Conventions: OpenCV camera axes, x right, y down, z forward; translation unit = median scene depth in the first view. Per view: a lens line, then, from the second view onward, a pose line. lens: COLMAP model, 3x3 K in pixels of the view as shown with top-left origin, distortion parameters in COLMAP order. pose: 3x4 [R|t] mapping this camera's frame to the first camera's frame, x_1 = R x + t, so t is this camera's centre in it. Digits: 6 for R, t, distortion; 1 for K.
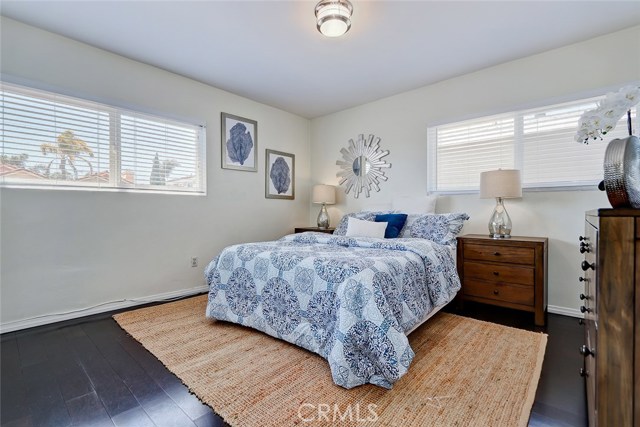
lens RADIAL K [[291.4, 0, 312.9], [0, 291.4, 210.4], [0, 0, 1]] dist [0.000511, -0.000056]
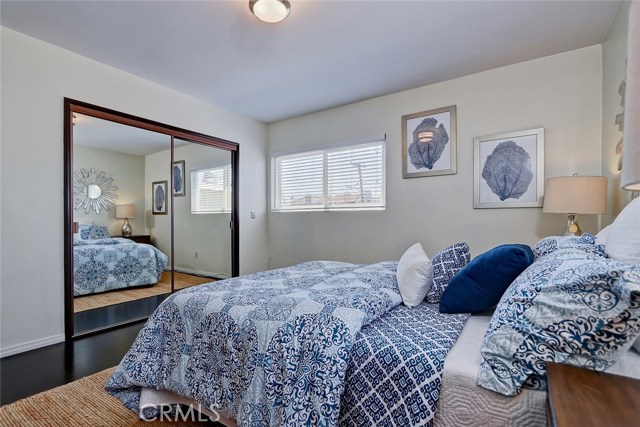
lens RADIAL K [[292.2, 0, 321.3], [0, 292.2, 222.0], [0, 0, 1]] dist [0.000061, -0.000016]
pose [[0.141244, 0.000858, -0.989974, 0.526135], [-0.010673, 0.999943, -0.000656, -0.008058], [0.989917, 0.010659, 0.141245, 0.611043]]
